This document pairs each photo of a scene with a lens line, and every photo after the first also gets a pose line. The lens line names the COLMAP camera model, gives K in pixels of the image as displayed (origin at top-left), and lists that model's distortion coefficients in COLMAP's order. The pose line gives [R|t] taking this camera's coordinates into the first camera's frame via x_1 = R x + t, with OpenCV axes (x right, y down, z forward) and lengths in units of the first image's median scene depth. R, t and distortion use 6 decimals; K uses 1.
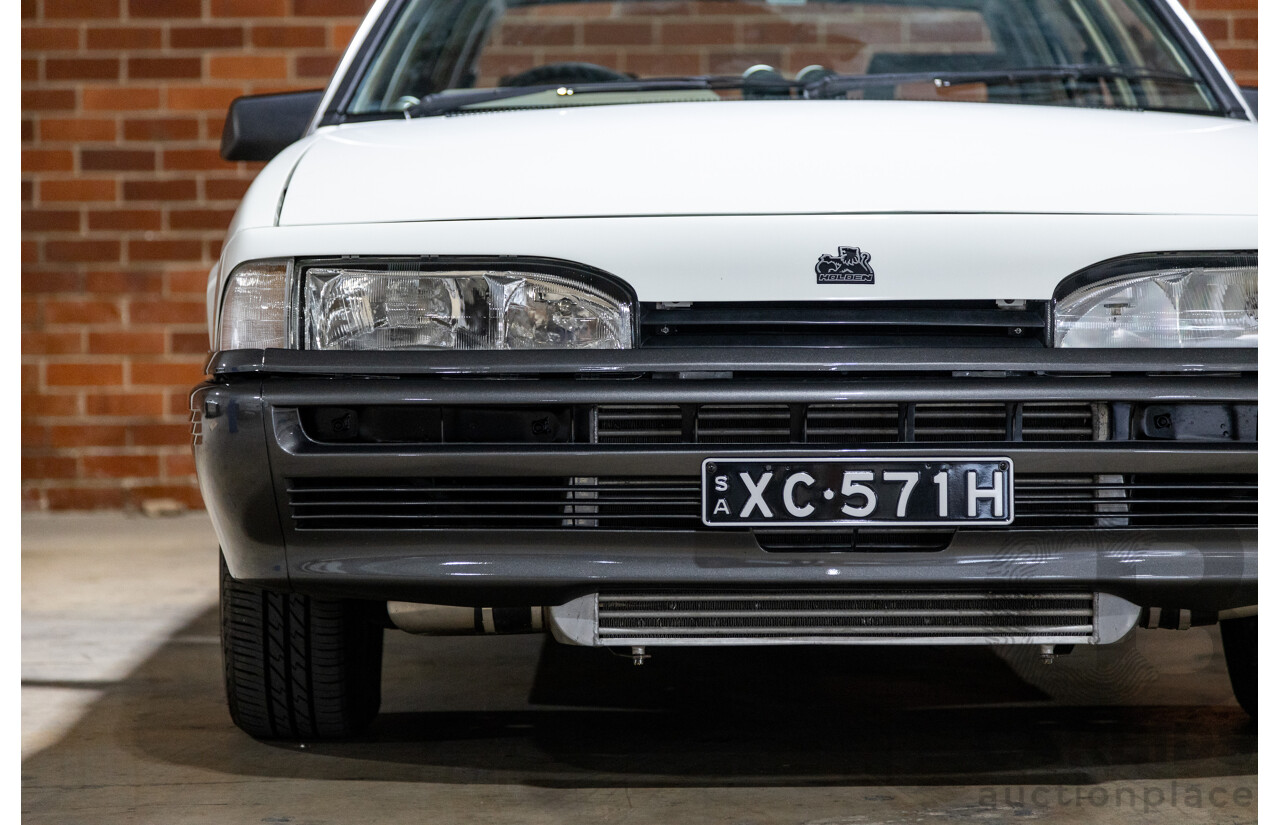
lens RADIAL K [[2853.8, 0, 605.9], [0, 2853.8, 412.9], [0, 0, 1]] dist [-0.020715, -0.002761]
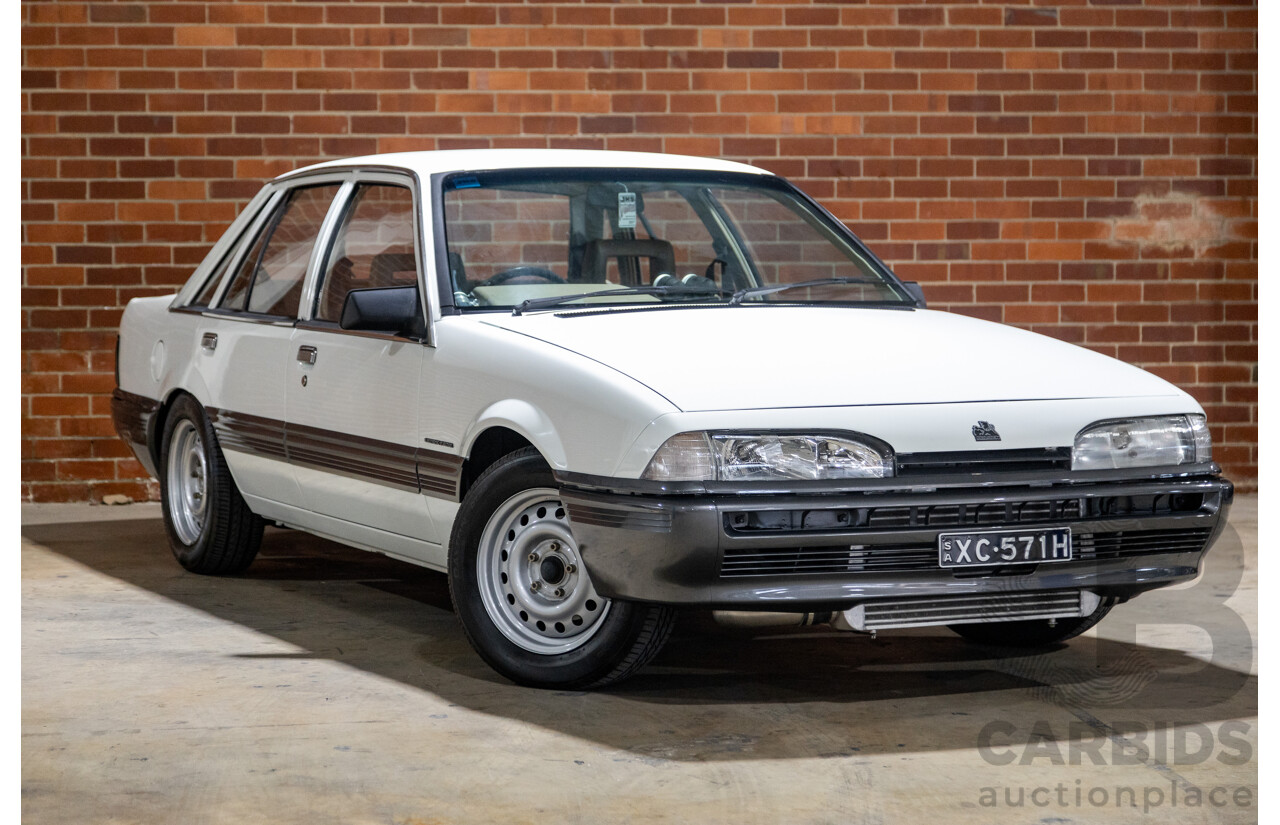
lens RADIAL K [[2740.3, 0, 615.1], [0, 2740.3, 413.1], [0, 0, 1]] dist [-0.027428, 0.060772]
pose [[0.911581, -0.019955, 0.410636, -0.939533], [0.010001, 0.999602, 0.026374, -0.118587], [-0.410999, -0.019935, 0.911418, -0.627386]]
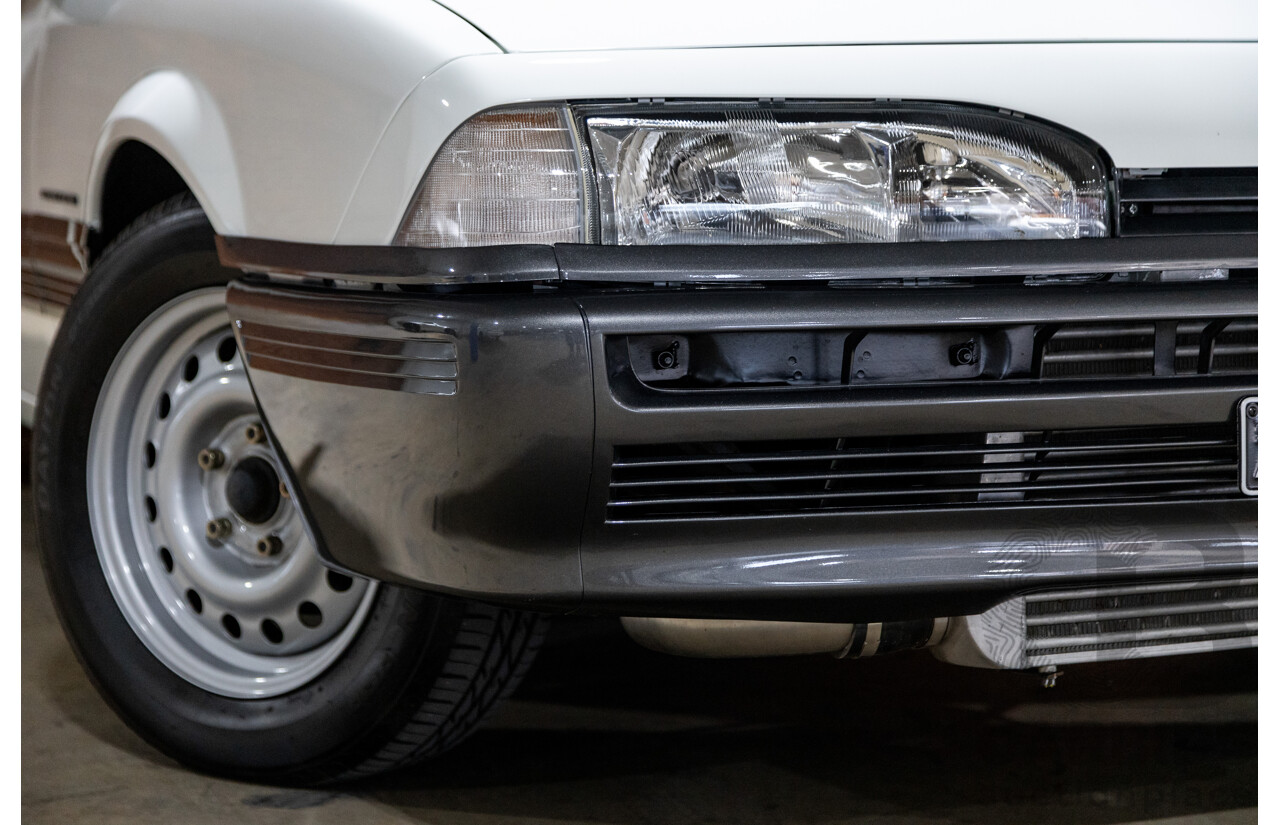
lens RADIAL K [[2853.8, 0, 605.9], [0, 2853.8, 412.9], [0, 0, 1]] dist [-0.020715, -0.002761]
pose [[0.932397, -0.039306, 0.359294, -0.354054], [0.014530, 0.997342, 0.071400, -0.031649], [-0.361145, -0.061352, 0.930489, 0.411883]]
